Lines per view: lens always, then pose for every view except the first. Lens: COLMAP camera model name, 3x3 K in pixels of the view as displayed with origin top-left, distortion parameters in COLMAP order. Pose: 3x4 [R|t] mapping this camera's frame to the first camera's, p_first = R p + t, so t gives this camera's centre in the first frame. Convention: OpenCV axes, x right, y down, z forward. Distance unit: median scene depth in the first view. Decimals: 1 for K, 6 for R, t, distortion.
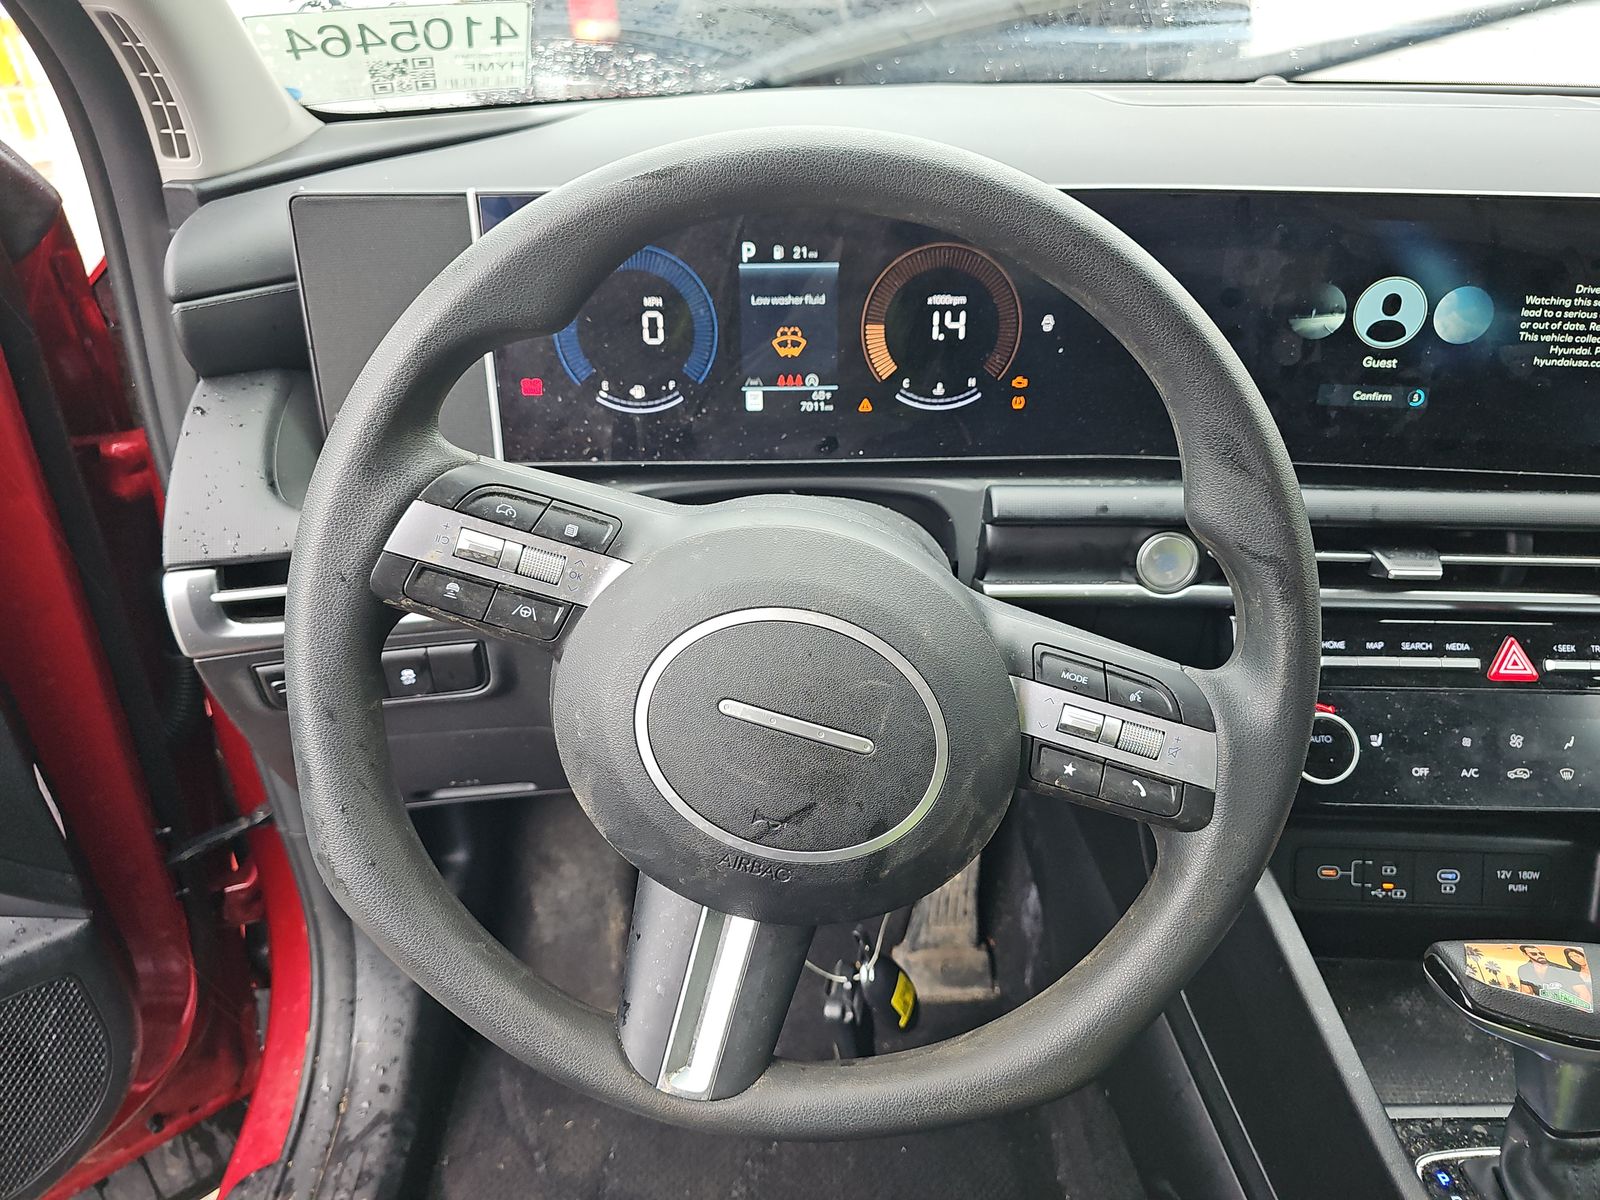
lens RADIAL K [[1066.1, 0, 800.0], [0, 1066.1, 600.0], [0, 0, 1]] dist [0.084213, -0.099831]
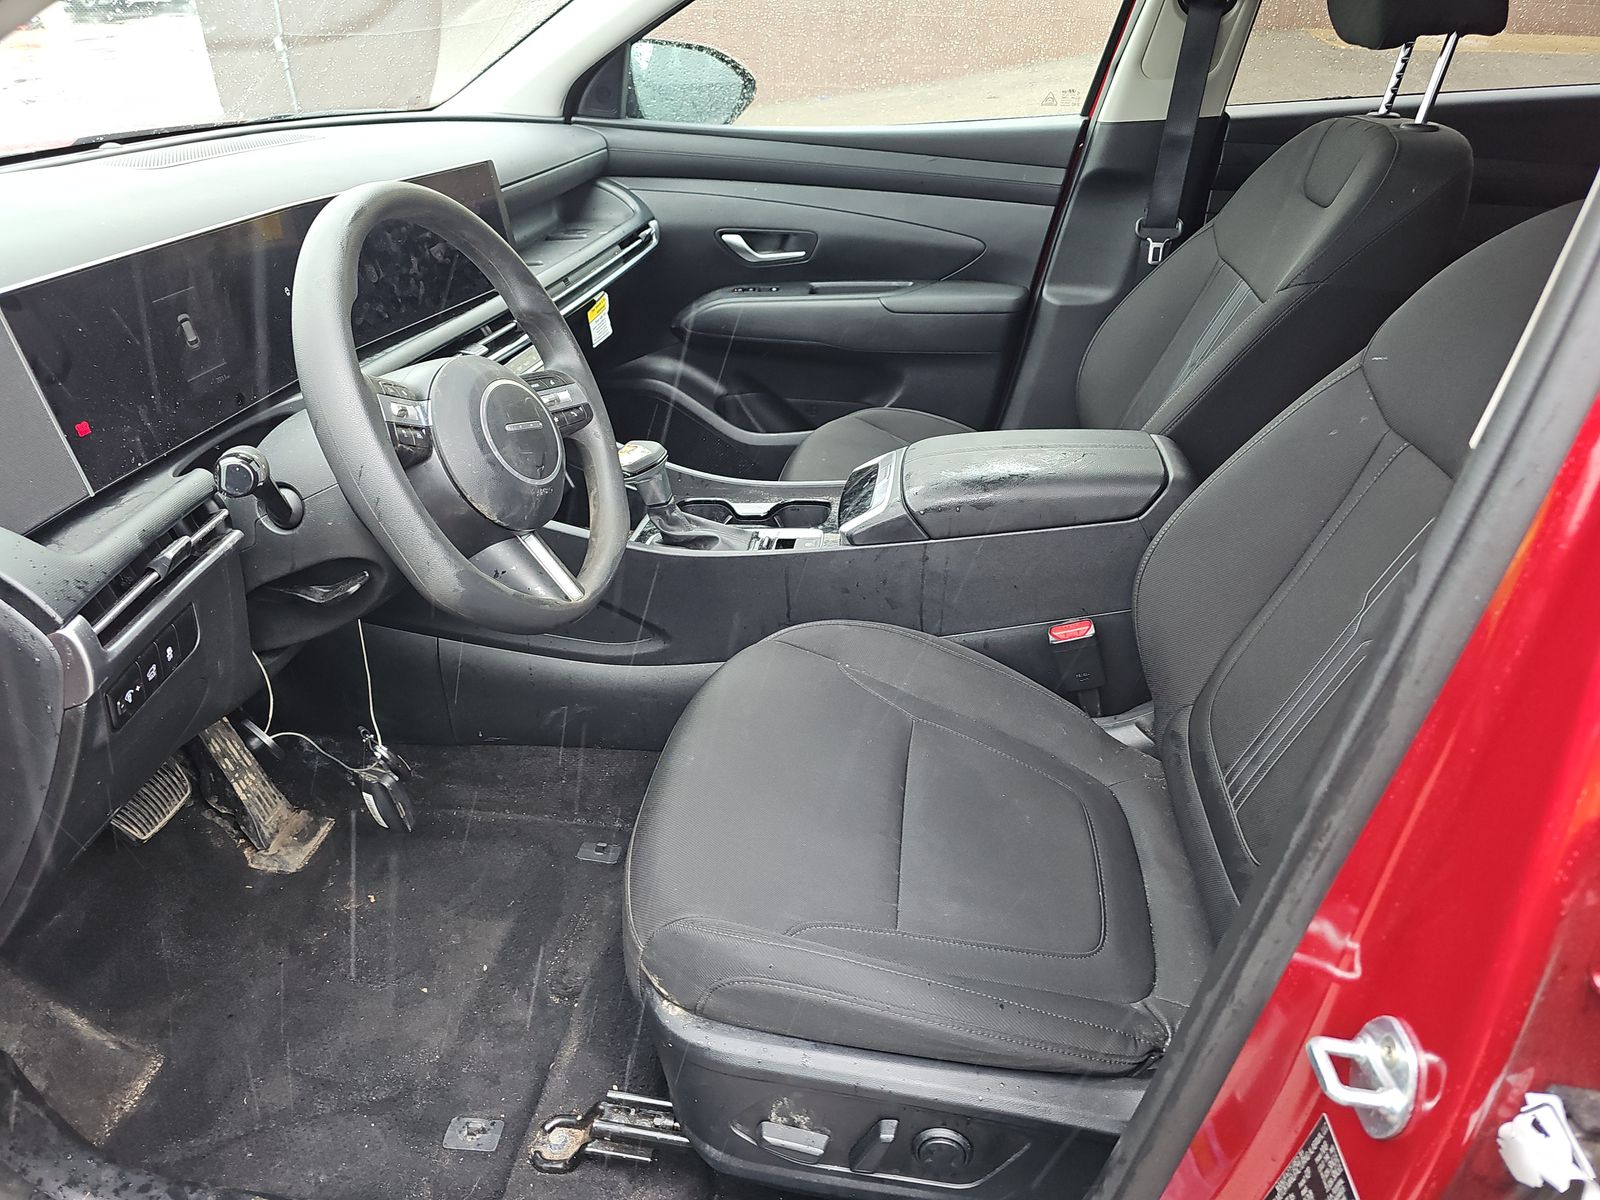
lens RADIAL K [[1082.6, 0, 810.1], [0, 1082.6, 582.8], [0, 0, 1]] dist [0.073813, -0.057587]
pose [[0.162590, -0.468039, 0.868622, -1.344419], [0.491185, 0.801897, 0.340145, -0.069711], [-0.855746, 0.371350, 0.360274, -0.165368]]
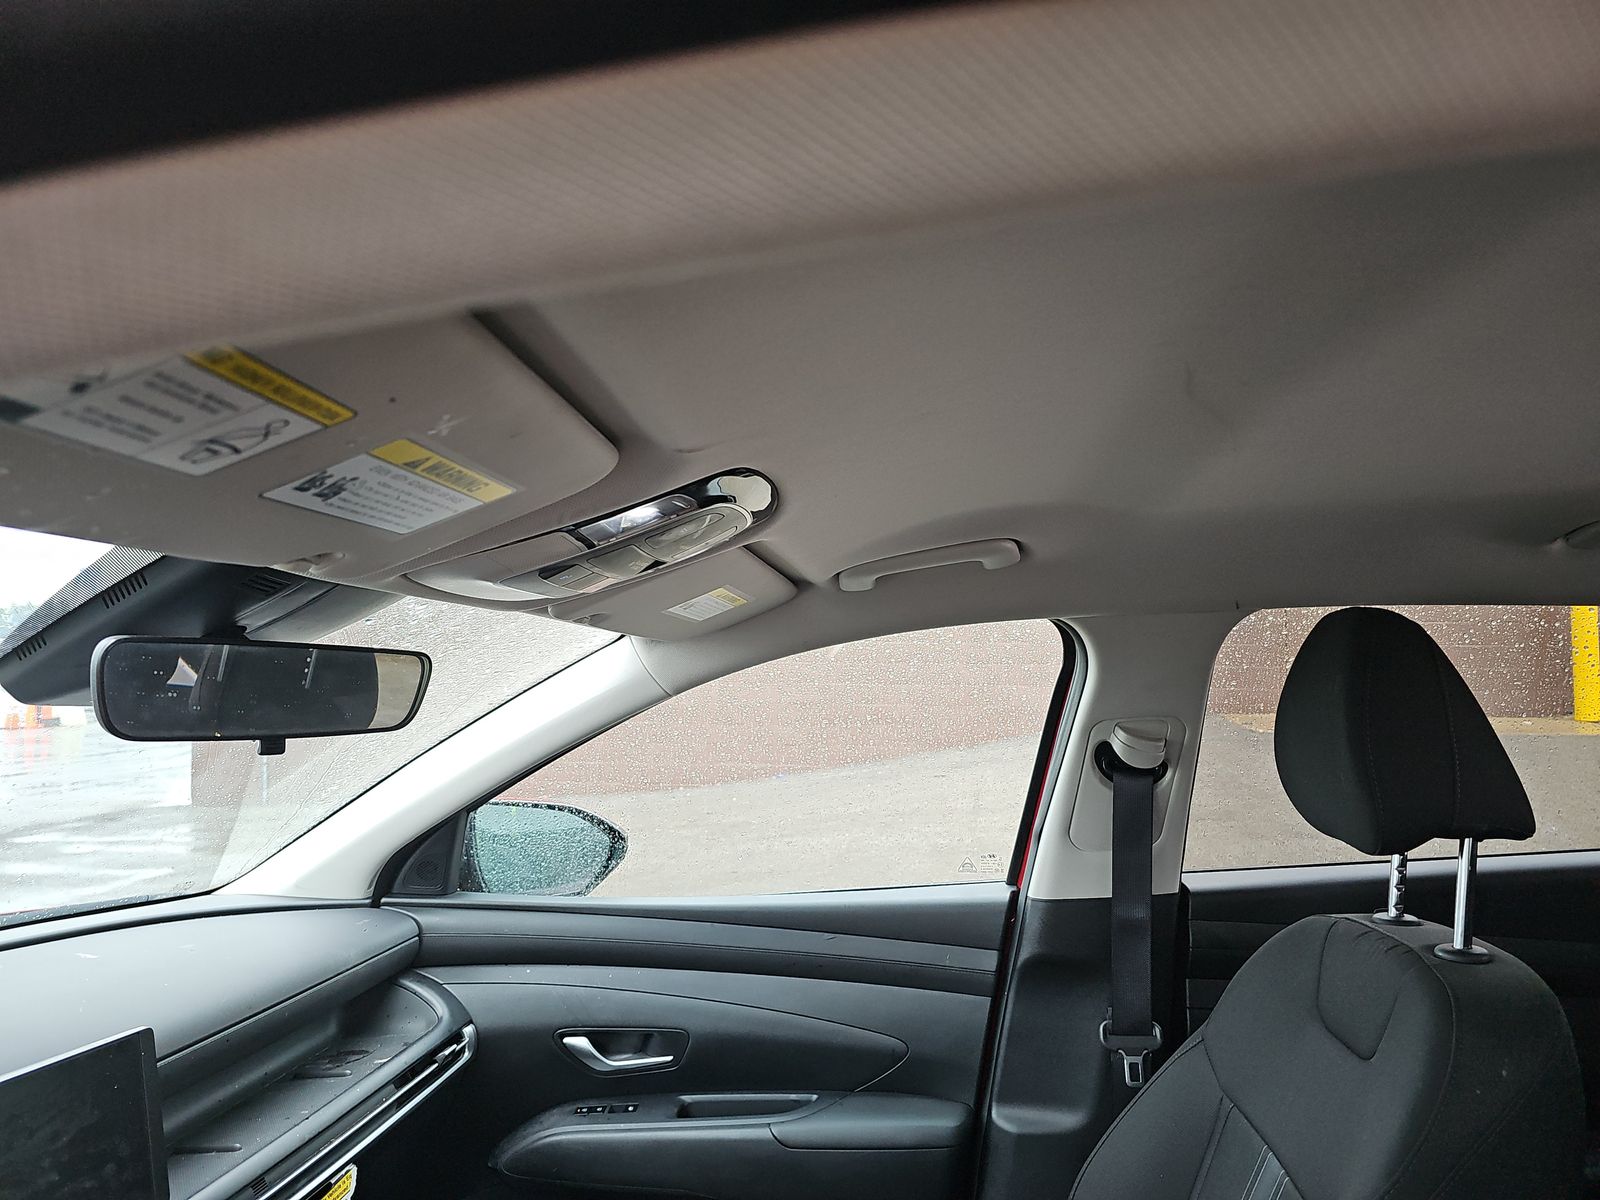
lens RADIAL K [[1082.6, 0, 810.1], [0, 1082.6, 582.8], [0, 0, 1]] dist [0.073813, -0.057587]
pose [[0.137645, 0.080013, 0.987244, -0.549249], [0.509228, 0.849197, -0.139823, -0.163557], [-0.849553, 0.521979, 0.076143, -0.352060]]
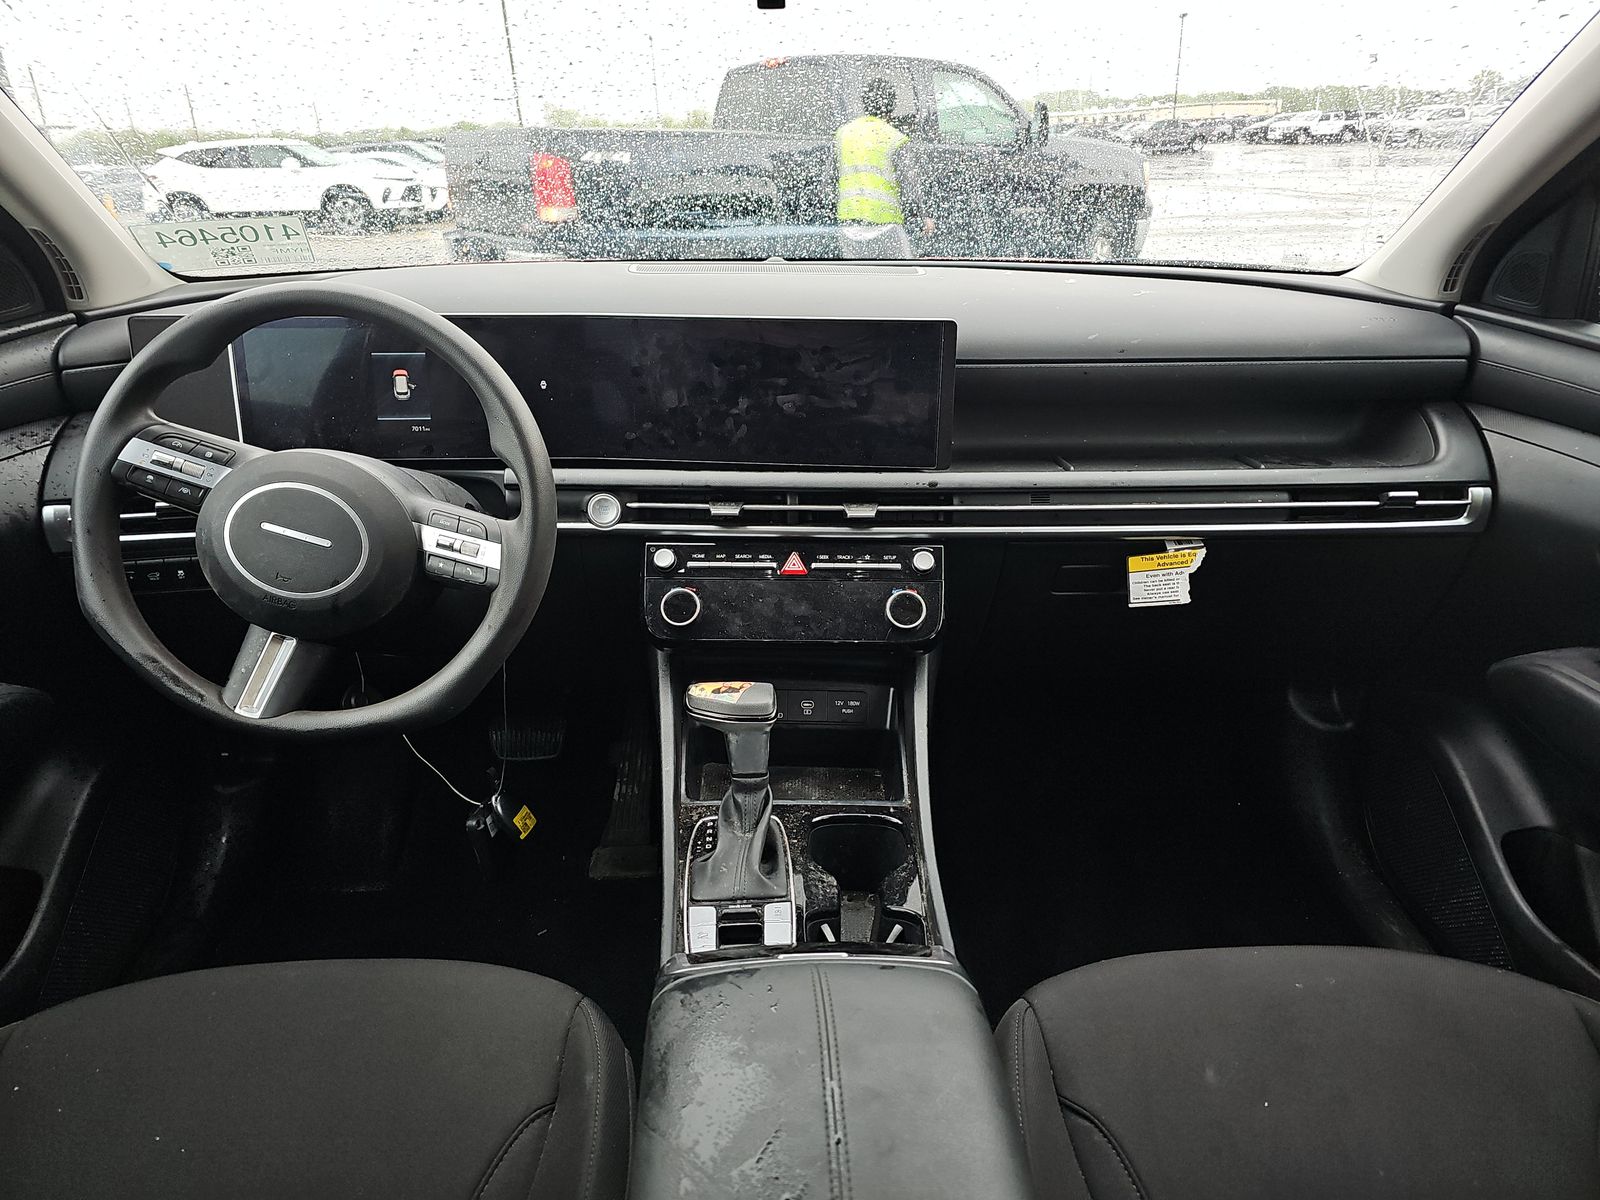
lens RADIAL K [[1082.6, 0, 810.1], [0, 1082.6, 582.8], [0, 0, 1]] dist [0.073813, -0.057587]
pose [[0.999971, -0.003203, -0.006946, 0.700254], [0.002154, 0.989261, -0.146147, 0.357373], [0.007340, 0.146128, 0.989238, -0.807608]]
